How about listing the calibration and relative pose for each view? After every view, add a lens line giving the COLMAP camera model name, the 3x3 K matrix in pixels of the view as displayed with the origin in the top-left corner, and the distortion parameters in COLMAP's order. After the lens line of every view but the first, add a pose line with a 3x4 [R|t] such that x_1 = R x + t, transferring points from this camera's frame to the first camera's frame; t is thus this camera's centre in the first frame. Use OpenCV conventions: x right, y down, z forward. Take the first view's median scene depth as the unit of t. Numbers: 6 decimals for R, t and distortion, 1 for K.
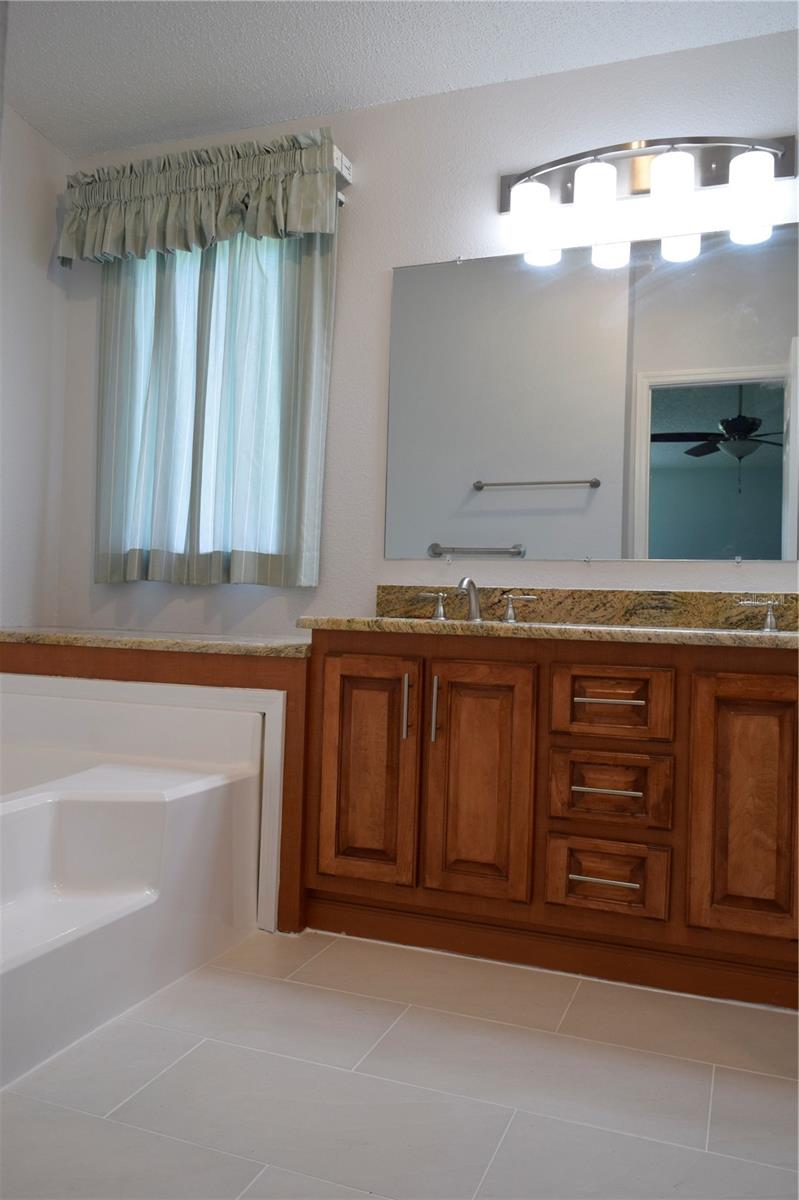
lens RADIAL K [[928.3, 0, 396.8], [0, 928.3, 584.8], [0, 0, 1]] dist [-0.016613, 0.004602]
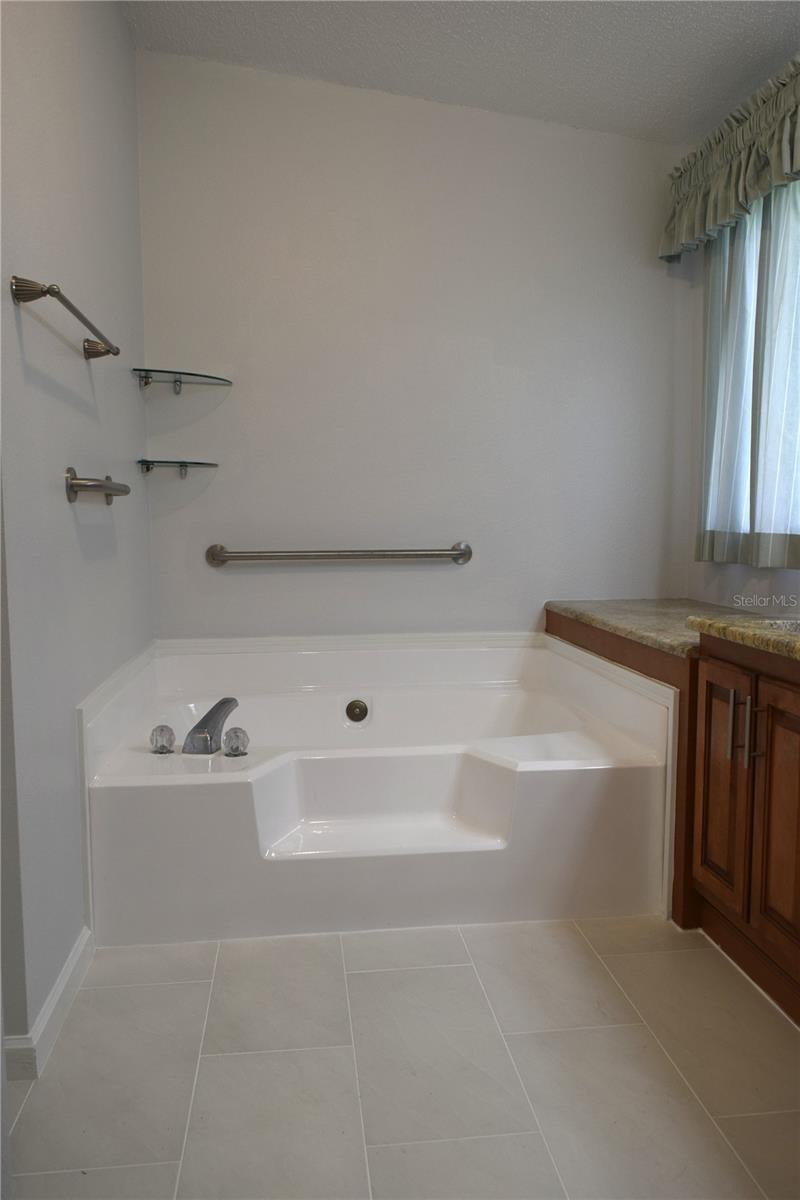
lens RADIAL K [[922.6, 0, 400.0], [0, 922.6, 600.0], [0, 0, 1]] dist [-0.018768, 0.008677]
pose [[0.471707, 0.045605, -0.880575, 0.604021], [0.039131, 0.996595, 0.072575, -0.064373], [0.880887, -0.068692, 0.468316, 0.280401]]
